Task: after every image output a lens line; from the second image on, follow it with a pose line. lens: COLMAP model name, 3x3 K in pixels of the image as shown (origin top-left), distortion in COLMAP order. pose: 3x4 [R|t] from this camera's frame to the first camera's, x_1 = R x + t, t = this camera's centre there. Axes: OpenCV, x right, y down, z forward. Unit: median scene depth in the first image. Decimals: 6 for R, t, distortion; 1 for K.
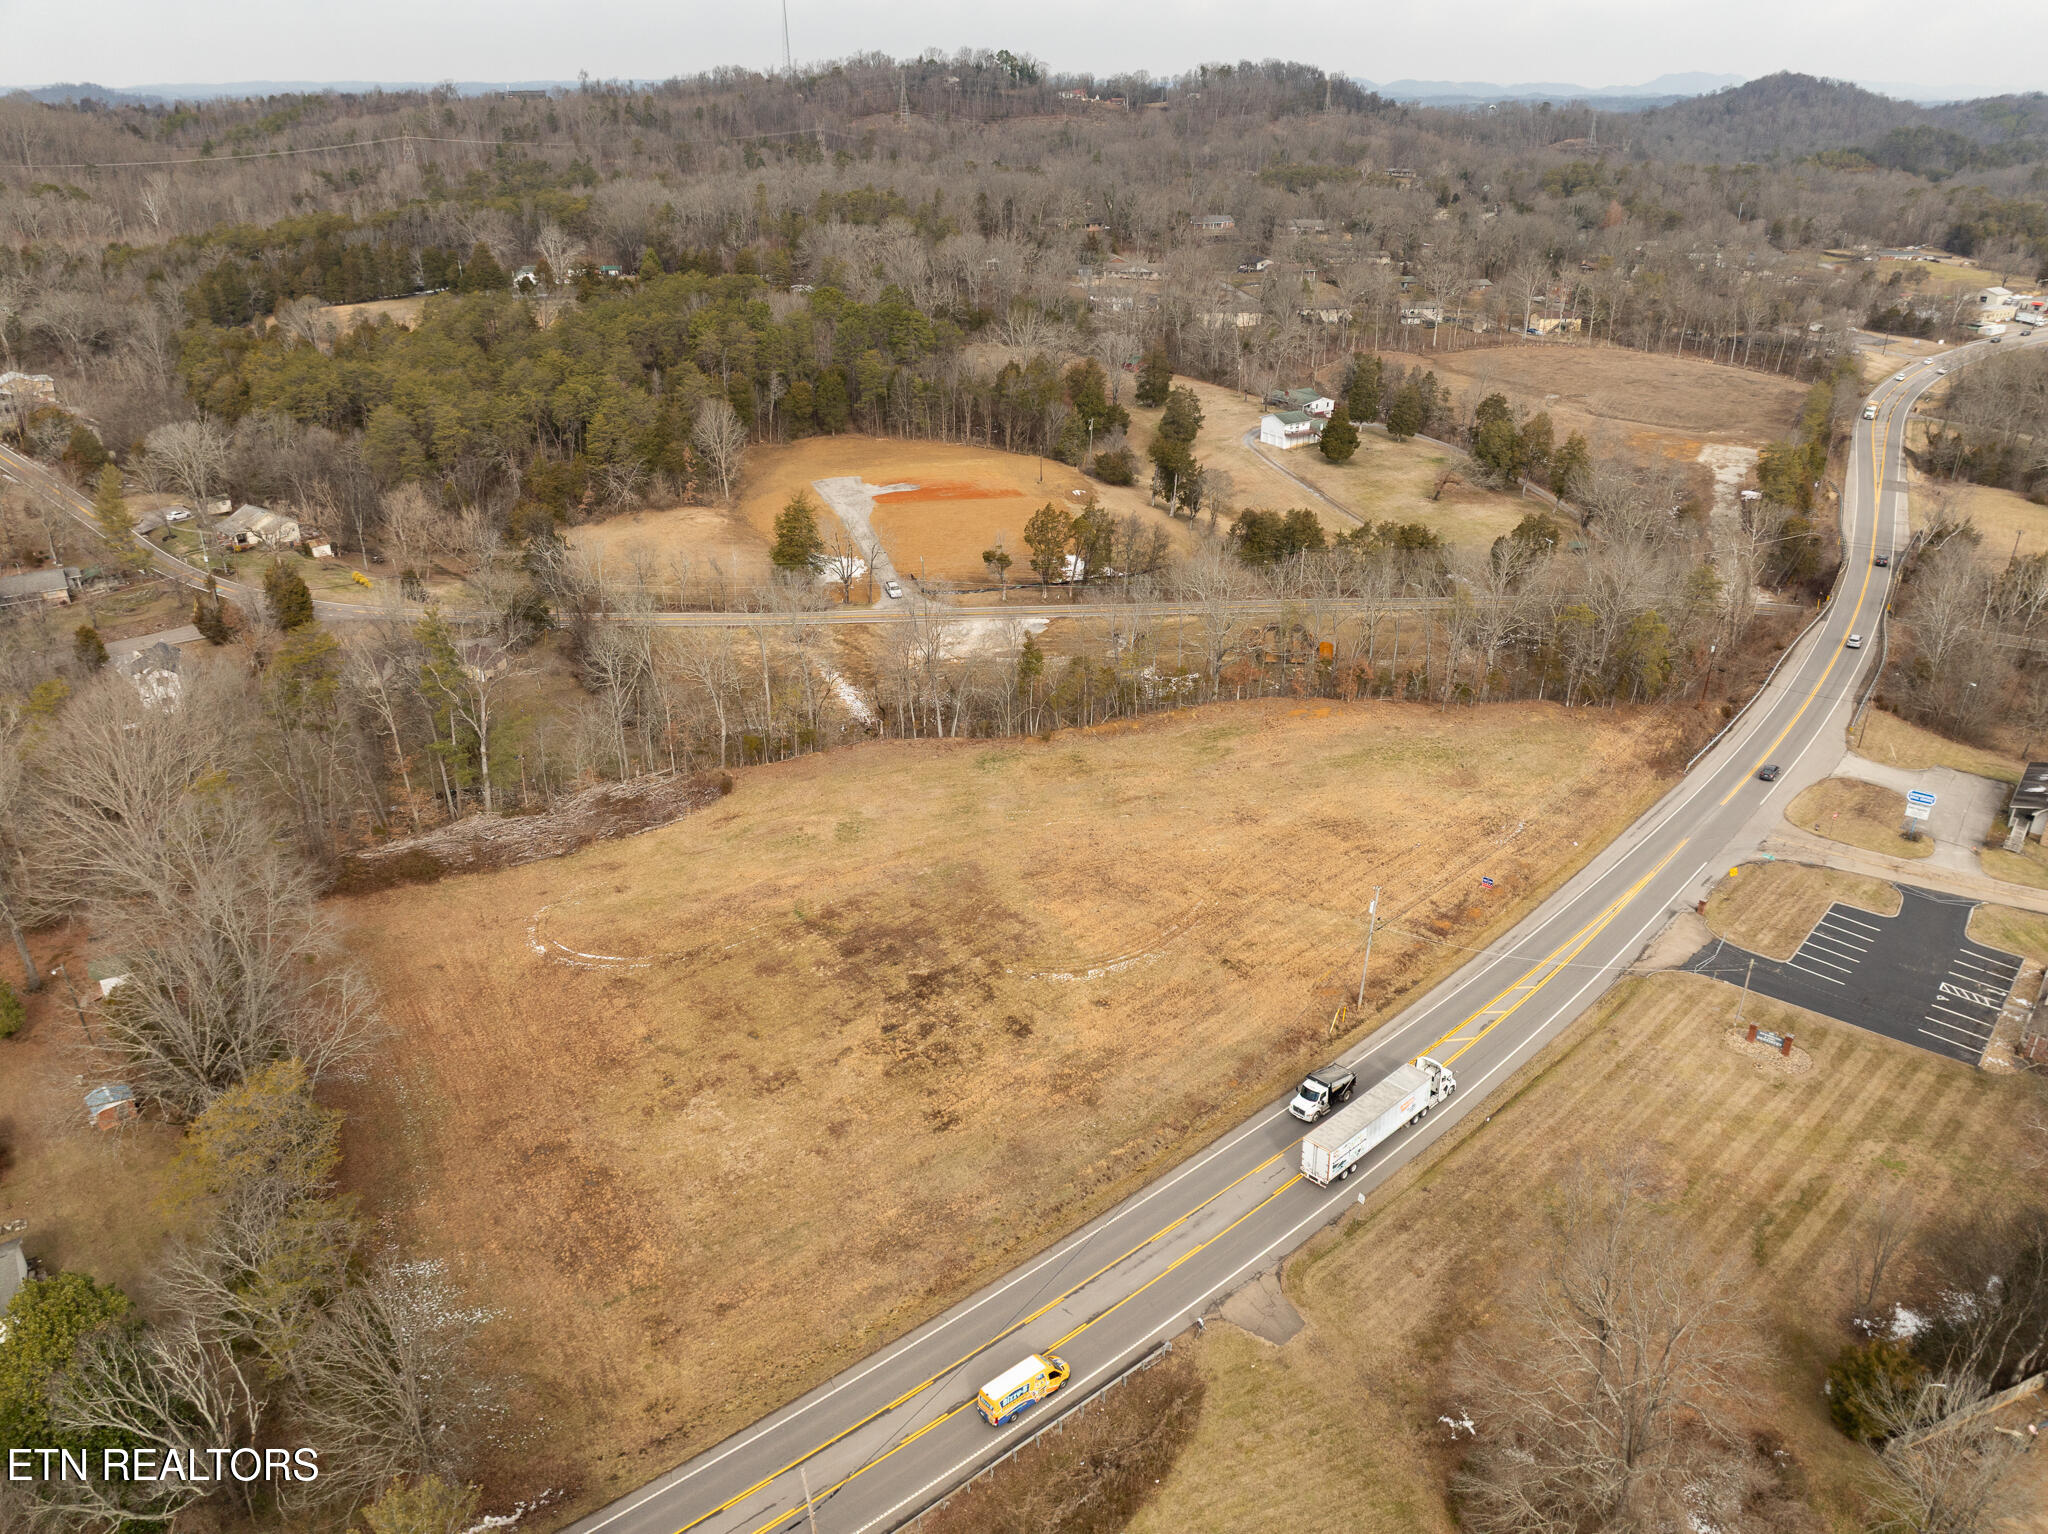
lens RADIAL K [[1443.0, 0, 1037.7], [0, 1443.0, 762.3], [0, 0, 1]] dist [-0.044772, 0.012093]
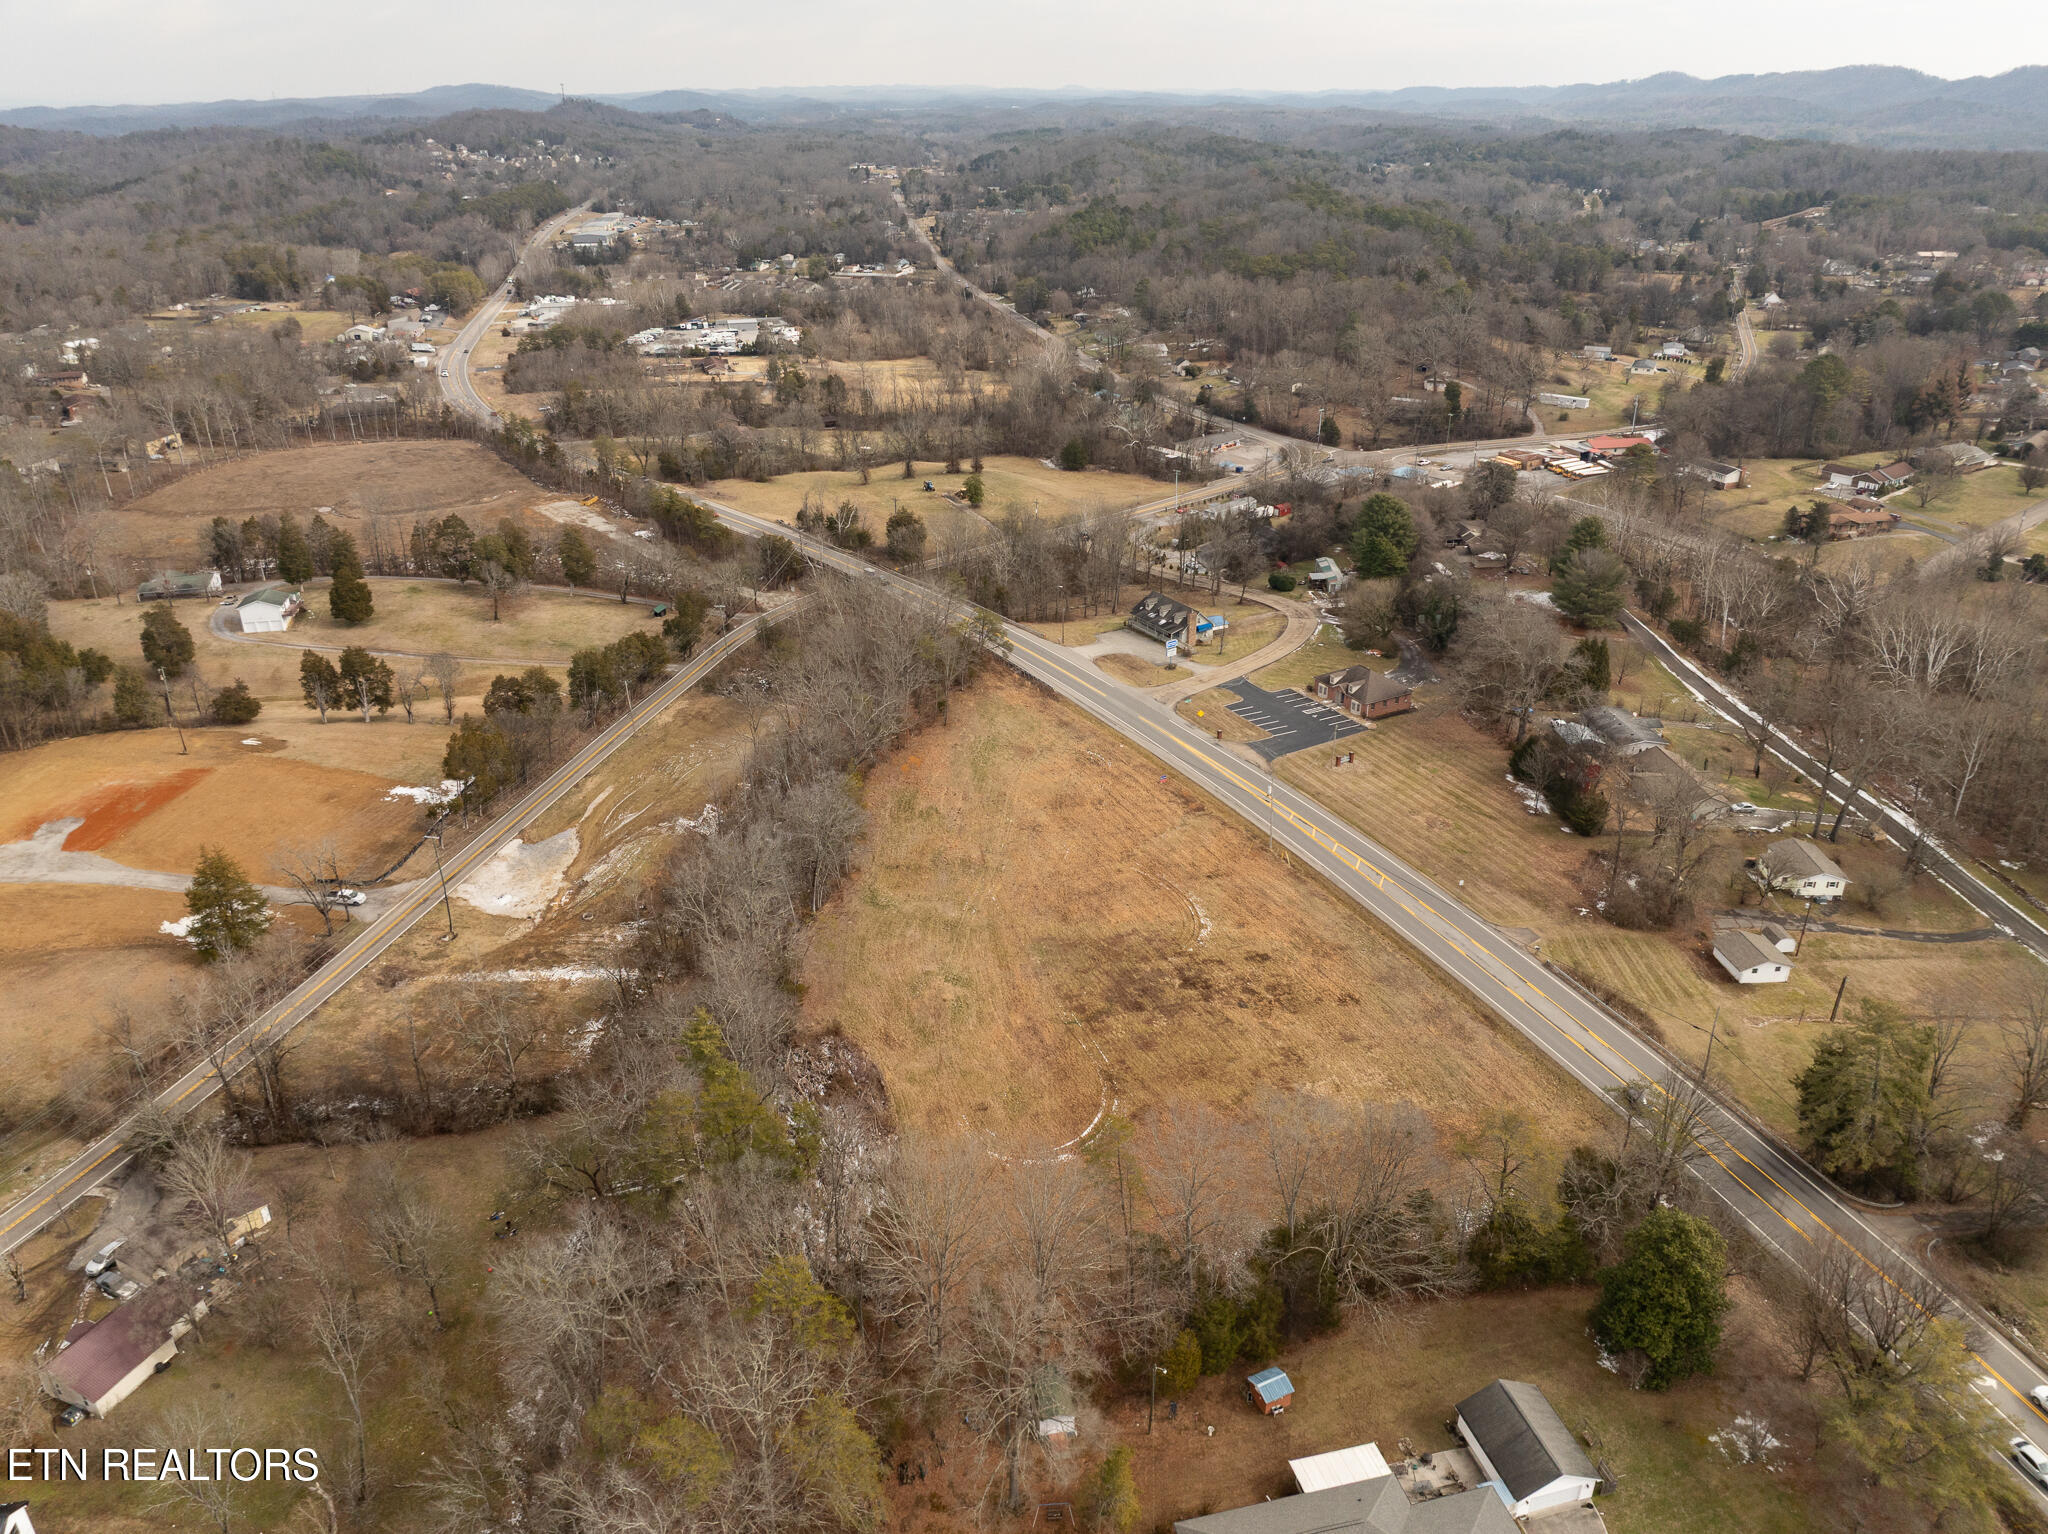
lens RADIAL K [[1443.0, 0, 1037.3], [0, 1443.0, 767.5], [0, 0, 1]] dist [-0.044772, 0.012093]
pose [[0.326340, -0.407091, 0.853100, -0.868213], [0.405137, 0.875650, 0.262873, -0.321816], [-0.854029, 0.259836, 0.450687, 0.316674]]
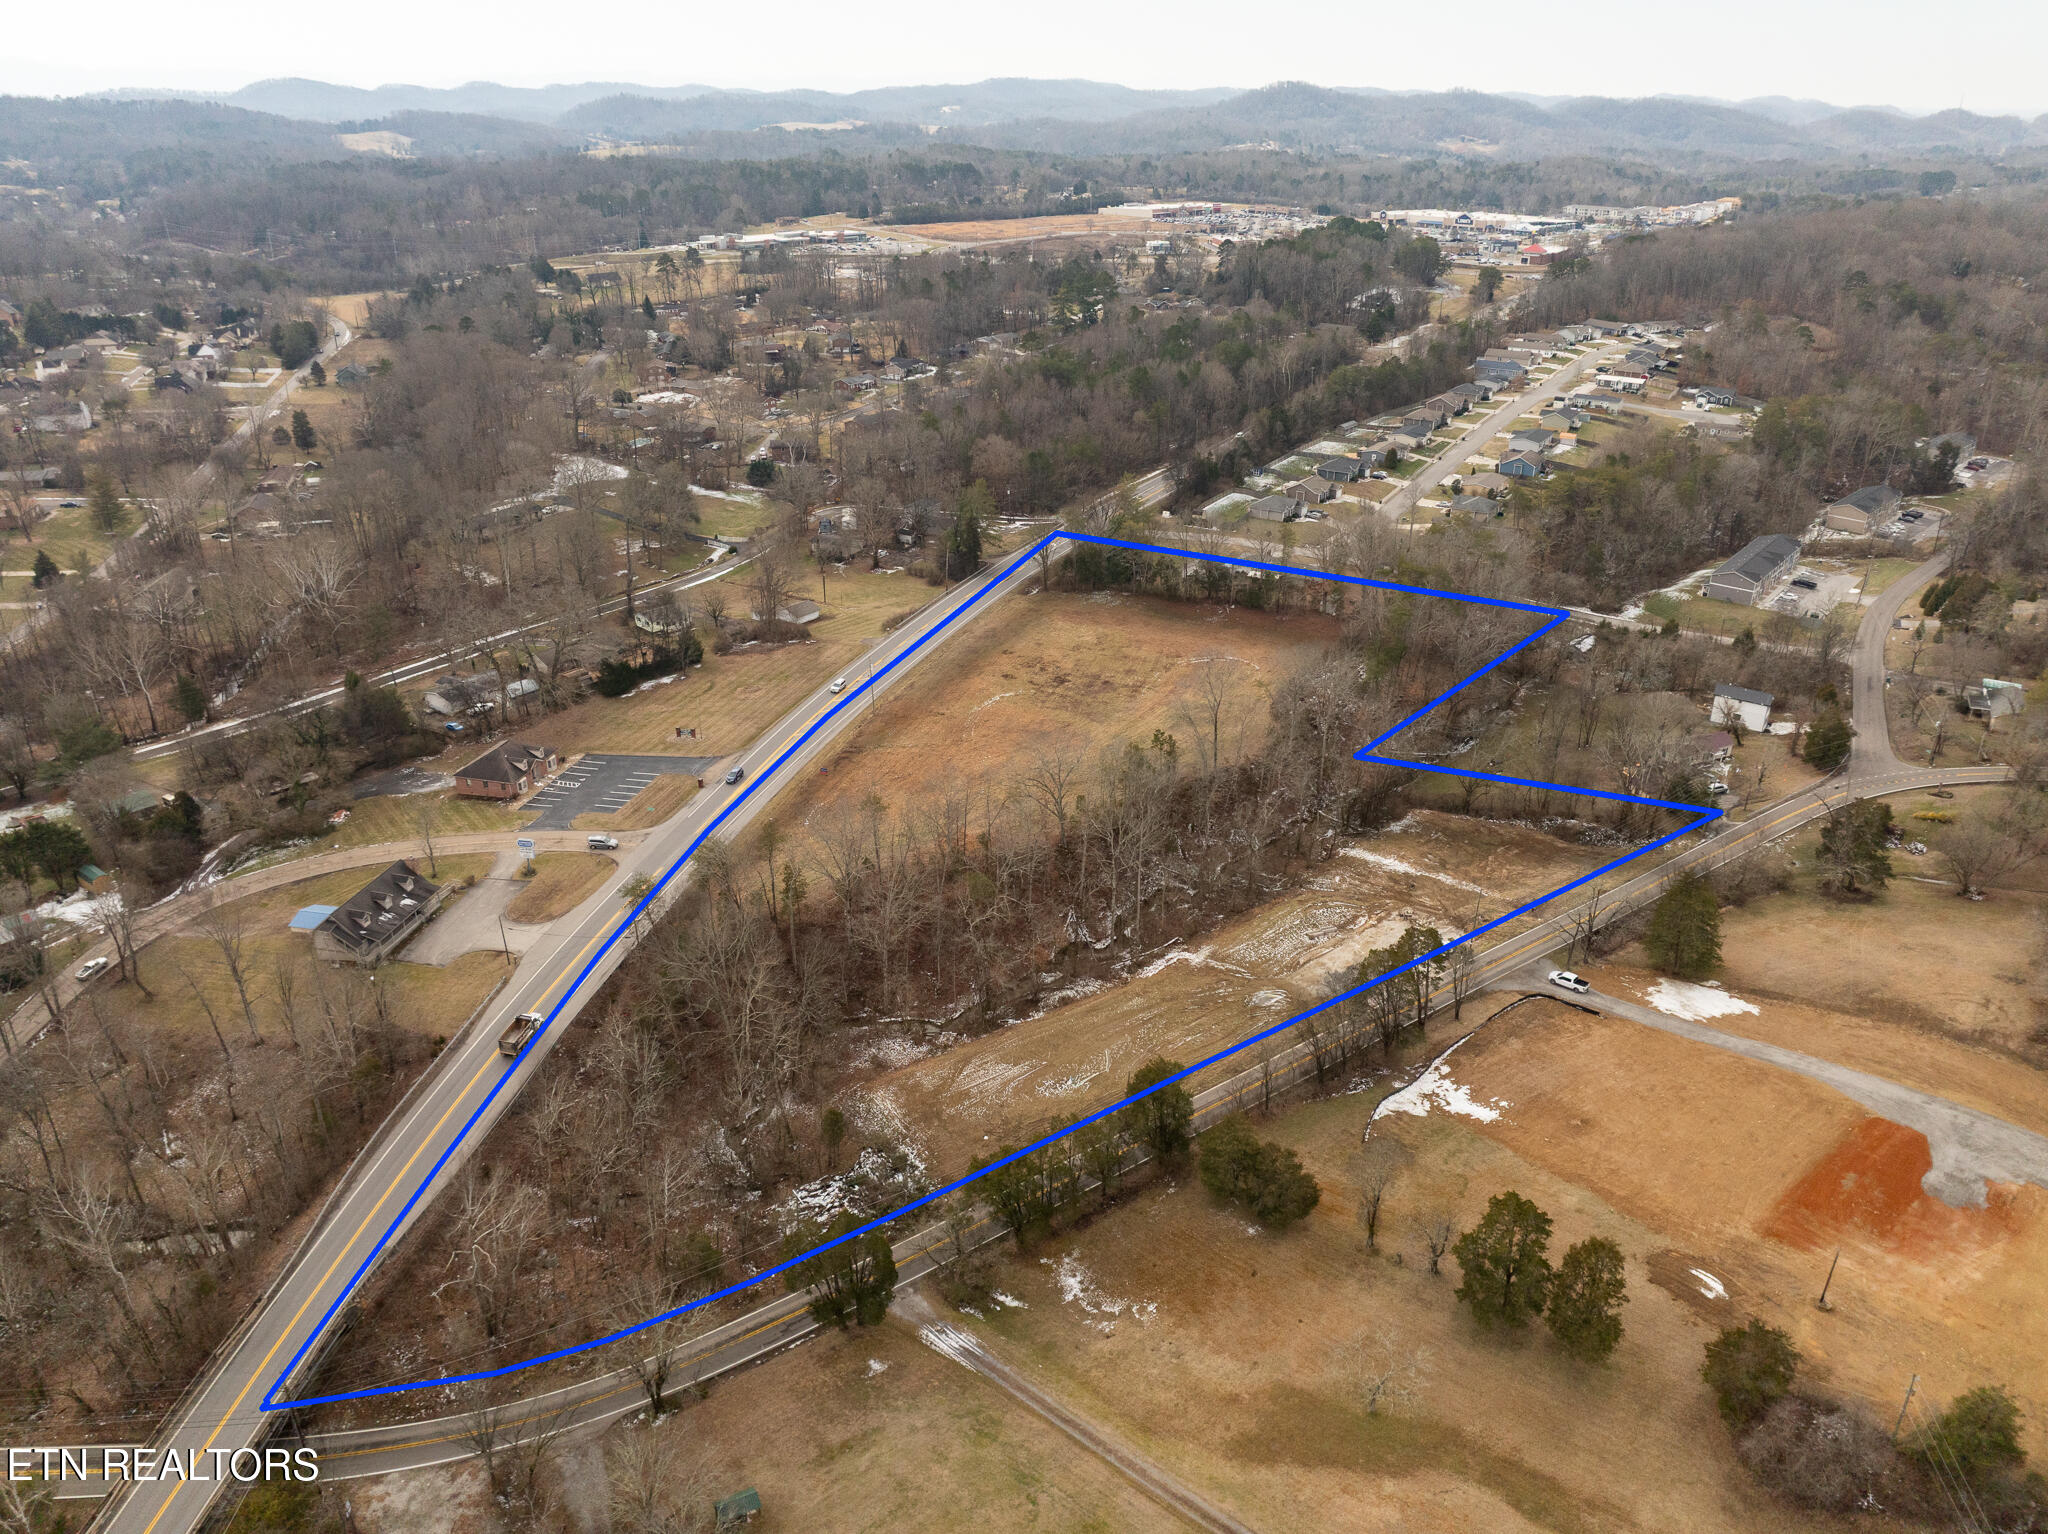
lens RADIAL K [[1443.0, 0, 1030.9], [0, 1443.0, 754.8], [0, 0, 1]] dist [-0.044772, 0.012093]
pose [[-0.892248, 0.187337, -0.410850, 0.628342], [-0.194702, 0.661329, 0.724386, -0.959220], [0.407411, 0.726325, -0.553595, 1.613364]]
